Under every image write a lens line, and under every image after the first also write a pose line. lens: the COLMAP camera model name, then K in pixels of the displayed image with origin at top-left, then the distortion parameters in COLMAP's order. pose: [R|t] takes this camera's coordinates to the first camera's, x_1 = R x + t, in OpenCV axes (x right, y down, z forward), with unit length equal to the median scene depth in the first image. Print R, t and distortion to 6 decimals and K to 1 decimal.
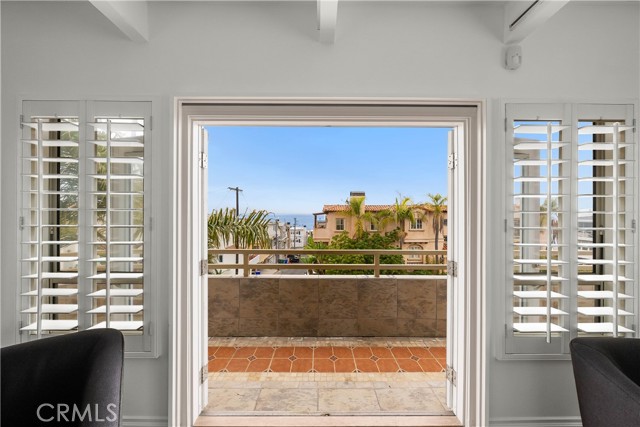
lens RADIAL K [[223.0, 0, 319.8], [0, 223.0, 212.3], [0, 0, 1]] dist [-0.001348, 0.000025]
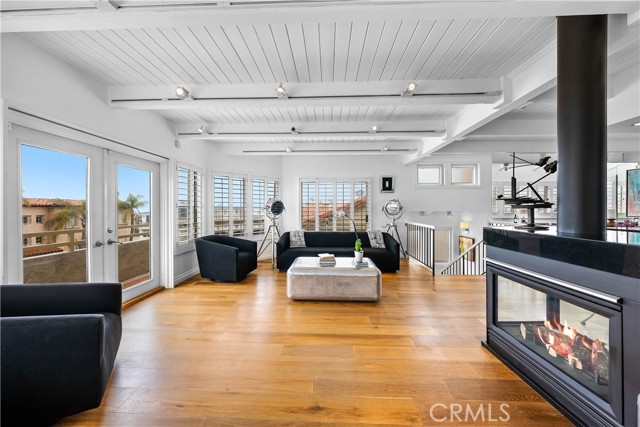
lens RADIAL K [[223.0, 0, 319.8], [0, 223.0, 212.3], [0, 0, 1]] dist [-0.001348, 0.000025]
pose [[0.051598, -0.015157, 0.998553, -0.100171], [-0.002974, 0.999878, 0.015331, 0.004750], [-0.998664, -0.003761, 0.051546, -0.048971]]
